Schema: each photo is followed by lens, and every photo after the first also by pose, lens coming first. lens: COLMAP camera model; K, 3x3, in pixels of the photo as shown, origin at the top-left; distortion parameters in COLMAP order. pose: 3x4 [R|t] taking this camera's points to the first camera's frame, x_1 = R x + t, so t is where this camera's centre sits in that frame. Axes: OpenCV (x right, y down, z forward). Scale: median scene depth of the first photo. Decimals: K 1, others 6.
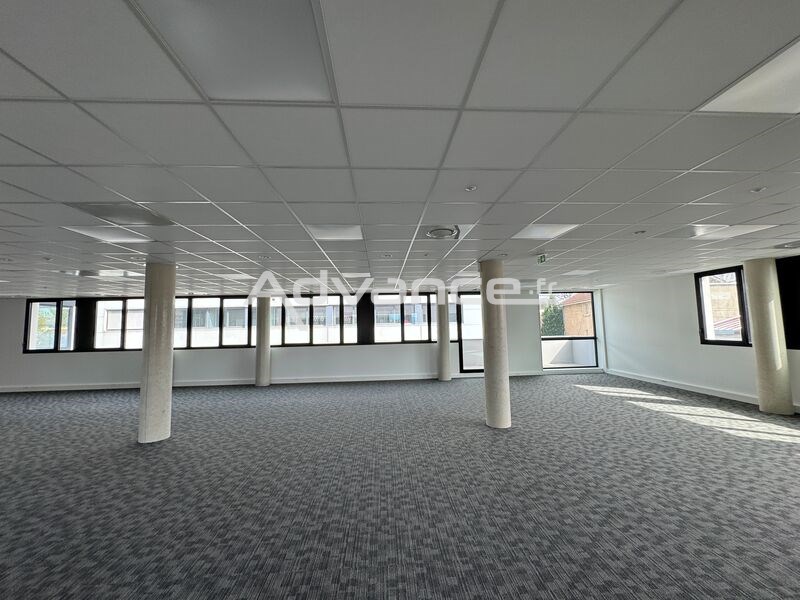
lens RADIAL K [[319.1, 0, 399.6], [0, 319.1, 300.0], [0, 0, 1]] dist [-0.004019, -0.000235]
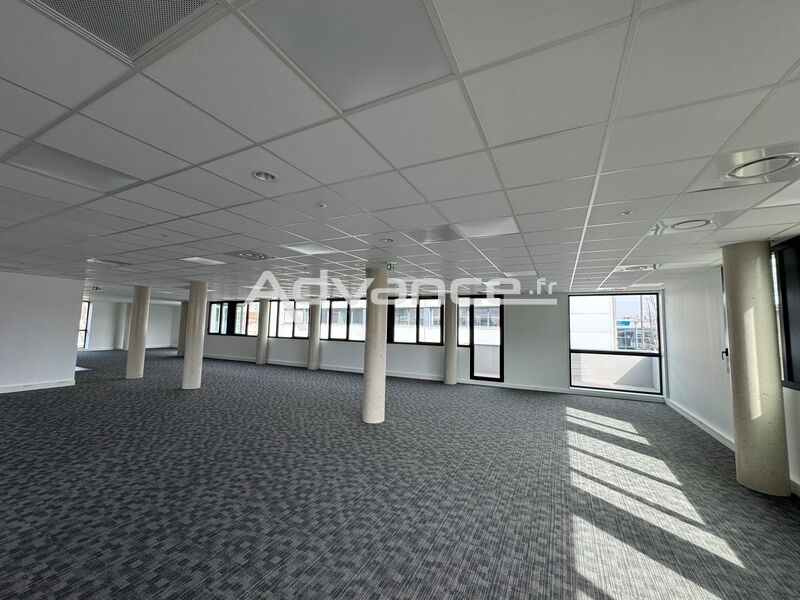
lens RADIAL K [[319.1, 0, 398.6], [0, 319.1, 299.8], [0, 0, 1]] dist [-0.004019, -0.000235]
pose [[0.865255, -0.001383, -0.501330, 0.558631], [-0.000802, 0.999991, -0.004142, -0.008025], [0.501331, 0.003986, 0.865246, 0.062758]]
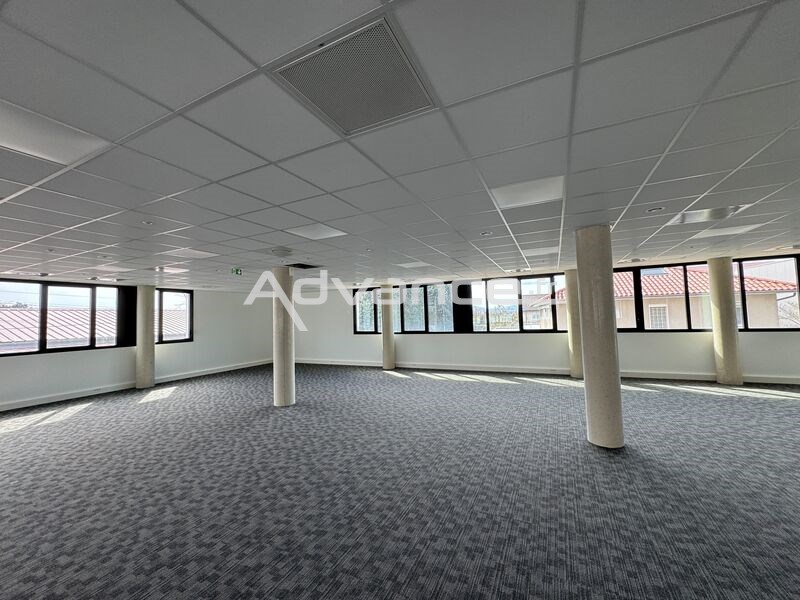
lens RADIAL K [[319.1, 0, 403.4], [0, 319.1, 299.4], [0, 0, 1]] dist [-0.004019, -0.000235]
pose [[-0.876718, 0.073671, 0.475329, -0.375055], [0.010752, 0.990956, -0.133755, 0.043700], [-0.480884, -0.112154, -0.869582, 0.451918]]
